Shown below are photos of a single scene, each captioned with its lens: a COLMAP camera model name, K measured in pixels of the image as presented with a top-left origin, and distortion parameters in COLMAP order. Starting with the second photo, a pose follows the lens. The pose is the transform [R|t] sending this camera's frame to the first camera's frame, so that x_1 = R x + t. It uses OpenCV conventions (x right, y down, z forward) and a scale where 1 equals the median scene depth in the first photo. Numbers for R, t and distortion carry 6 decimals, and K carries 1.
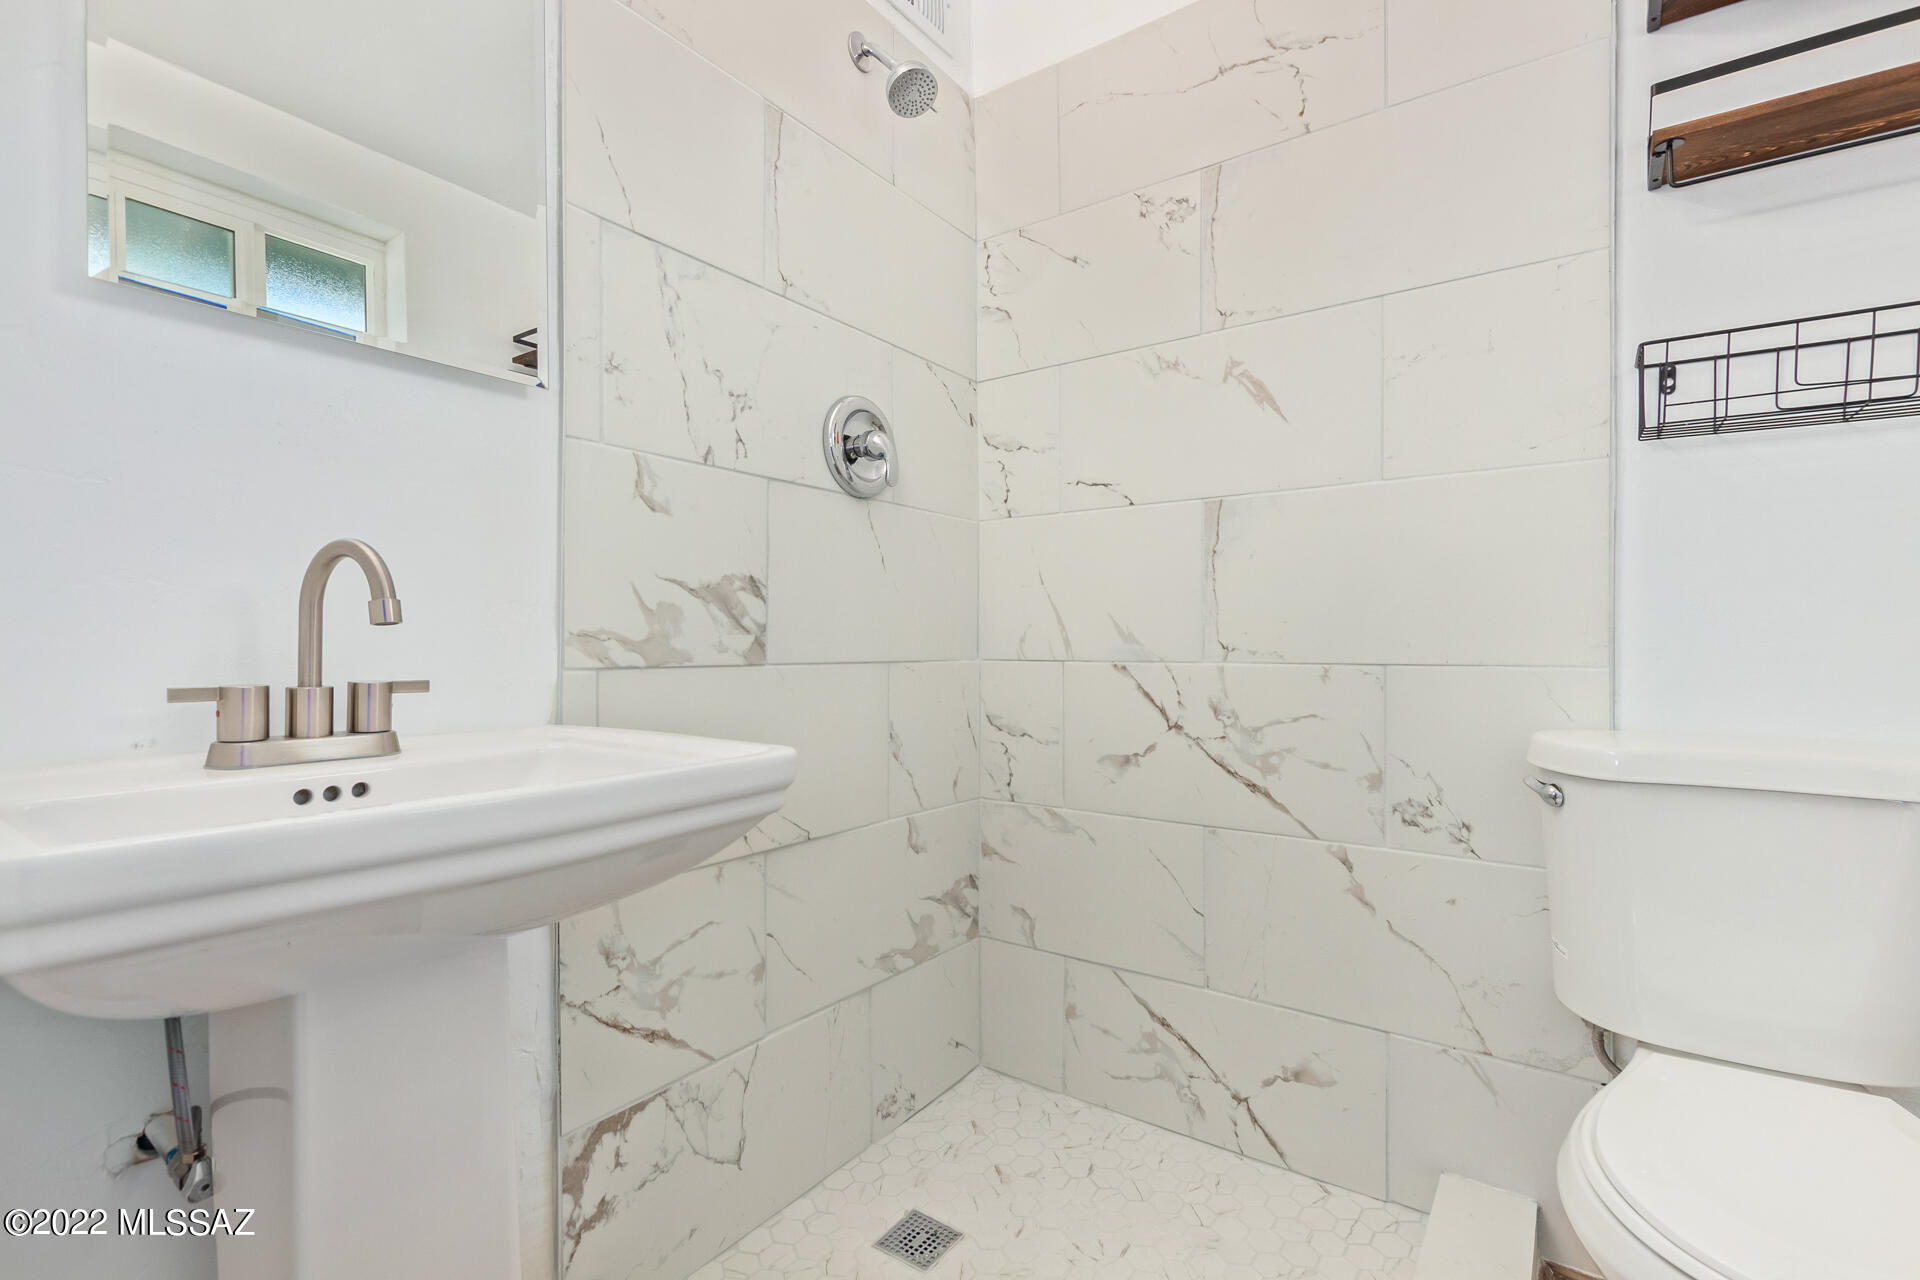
lens RADIAL K [[881.1, 0, 959.1], [0, 881.1, 642.5], [0, 0, 1]] dist [0.003258, -0.001221]
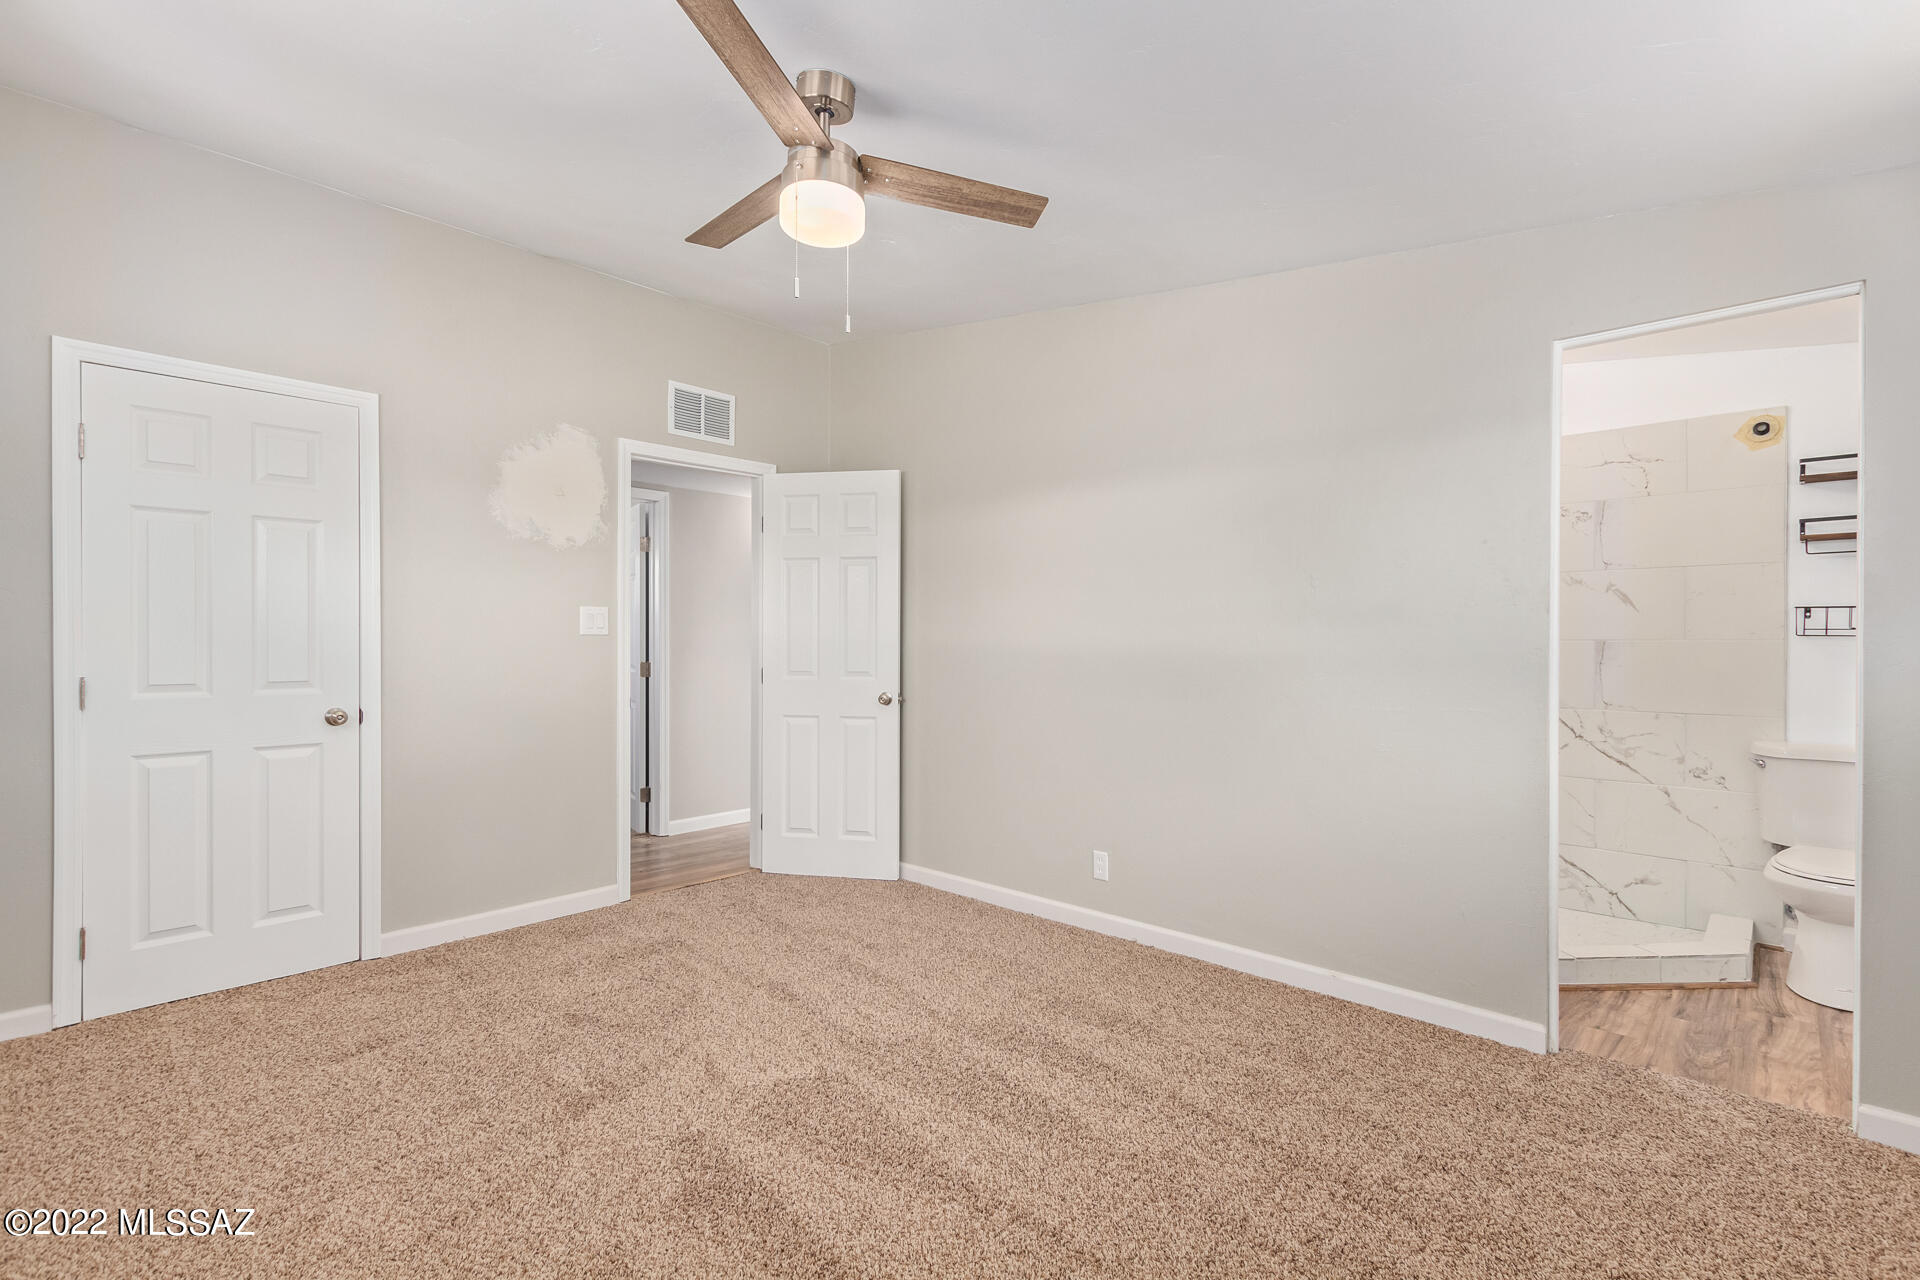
lens RADIAL K [[881.1, 0, 961.9], [0, 881.1, 641.0], [0, 0, 1]] dist [0.003258, -0.001221]
pose [[0.991012, 0.004453, -0.133699, -1.161110], [-0.004797, 0.999986, -0.002252, -0.157579], [0.133687, 0.002873, 0.991019, -1.674522]]
